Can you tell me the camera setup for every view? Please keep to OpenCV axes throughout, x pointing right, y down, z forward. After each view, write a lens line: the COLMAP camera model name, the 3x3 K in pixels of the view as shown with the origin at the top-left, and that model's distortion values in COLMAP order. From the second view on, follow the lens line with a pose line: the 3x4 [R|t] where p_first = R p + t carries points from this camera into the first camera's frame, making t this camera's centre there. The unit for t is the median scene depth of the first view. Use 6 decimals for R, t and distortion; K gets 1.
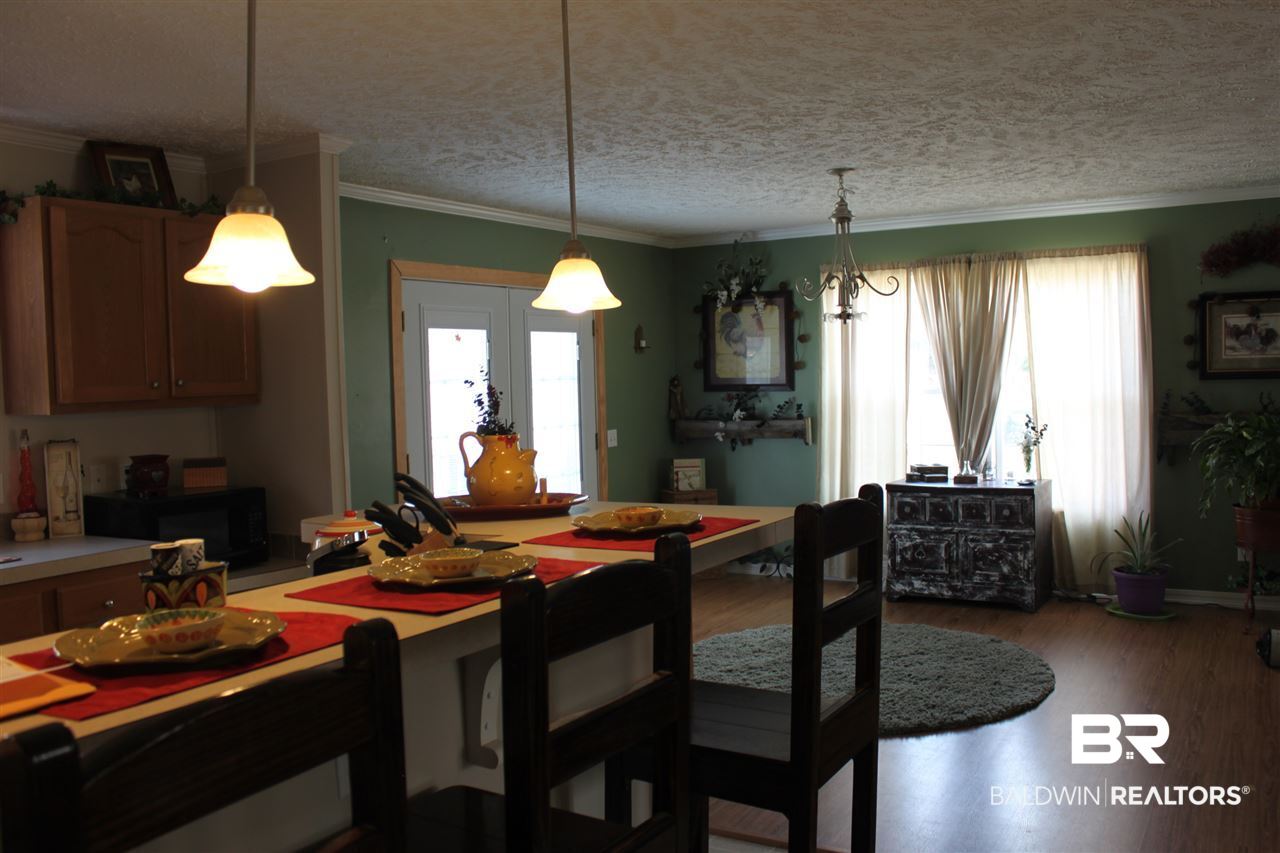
lens RADIAL K [[1070.7, 0, 640.0], [0, 1070.7, 426.5], [0, 0, 1]] dist [-0.171310, 0.132275]
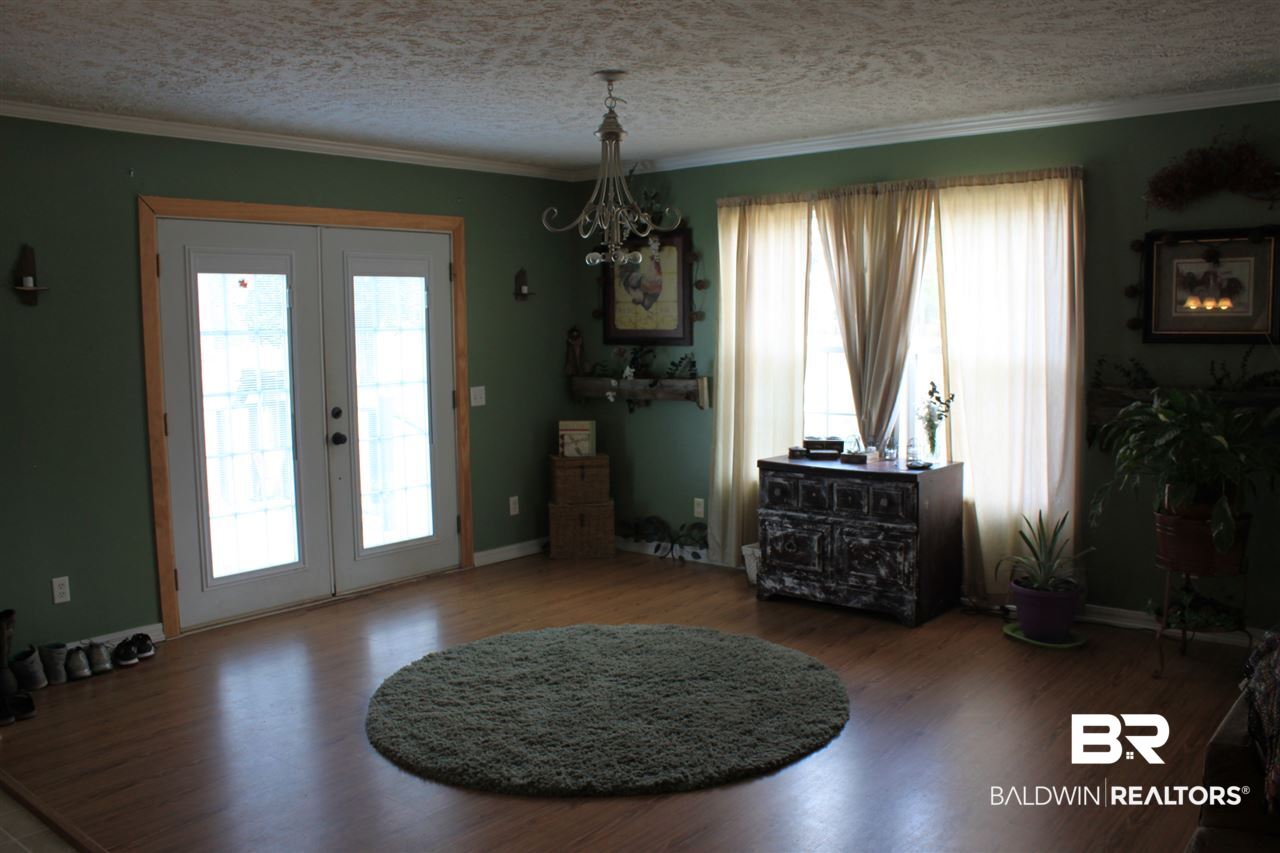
lens RADIAL K [[1070.7, 0, 640.0], [0, 1070.7, 426.5], [0, 0, 1]] dist [-0.171310, 0.132275]
pose [[0.989747, 0.027594, -0.140144, 0.263868], [-0.020370, 0.998401, 0.052721, -0.015106], [0.141374, -0.049326, 0.988727, 0.160880]]
